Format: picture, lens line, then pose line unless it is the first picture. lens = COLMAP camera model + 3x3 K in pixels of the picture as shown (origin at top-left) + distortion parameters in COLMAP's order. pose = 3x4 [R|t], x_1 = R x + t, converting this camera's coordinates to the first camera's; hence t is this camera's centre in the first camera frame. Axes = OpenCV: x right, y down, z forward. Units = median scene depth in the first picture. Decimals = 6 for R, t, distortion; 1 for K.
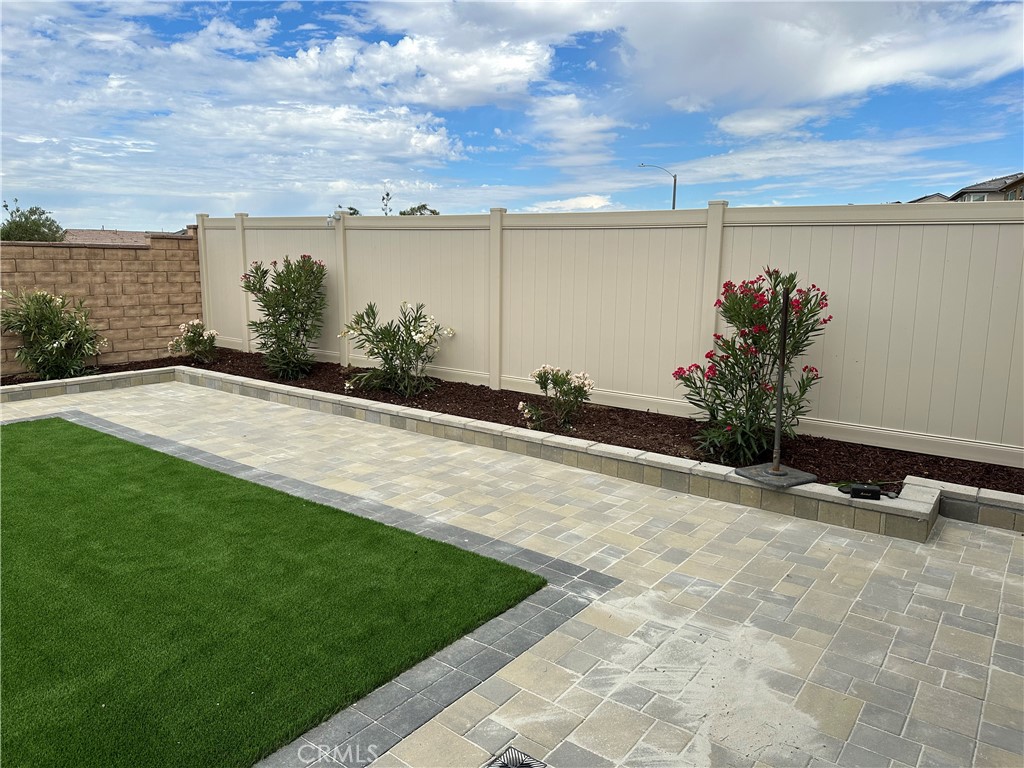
lens RADIAL K [[727.4, 0, 507.2], [0, 727.4, 387.2], [0, 0, 1]] dist [0.019172, -0.019914]
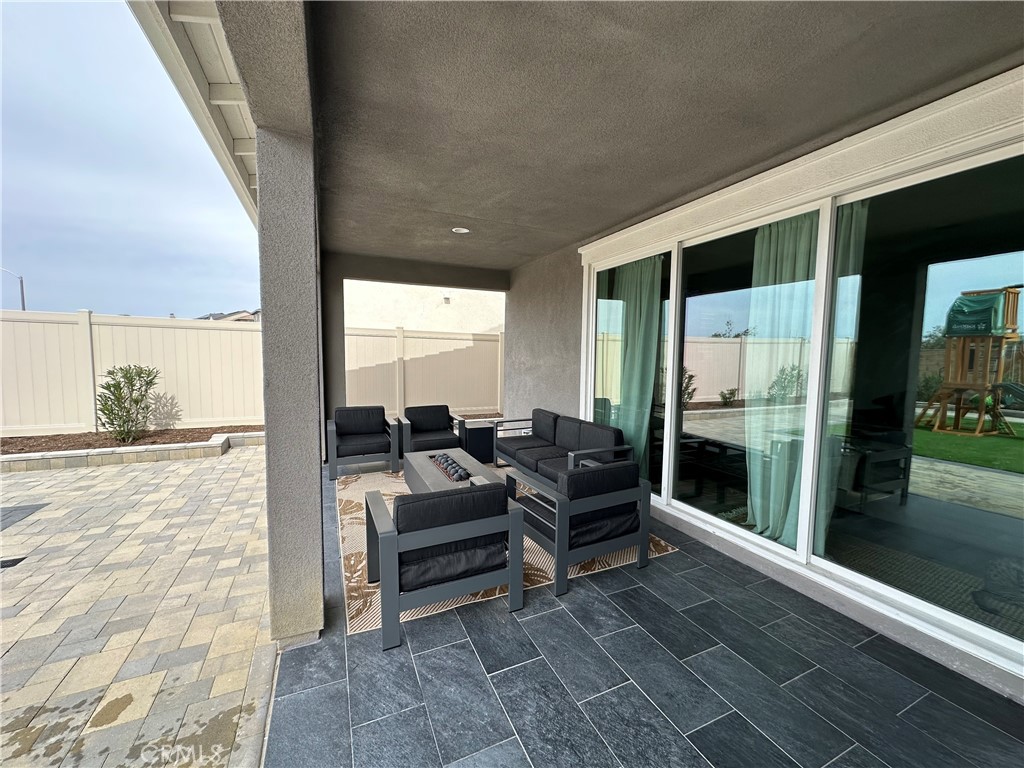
lens RADIAL K [[407.3, 0, 512.1], [0, 407.3, 384.9], [0, 0, 1]] dist [-0.002456, 0.000870]
pose [[0.458793, -0.071541, 0.885658, -0.178350], [0.142742, 0.989742, 0.006005, 0.098160], [-0.877003, 0.123665, 0.464299, -0.521085]]
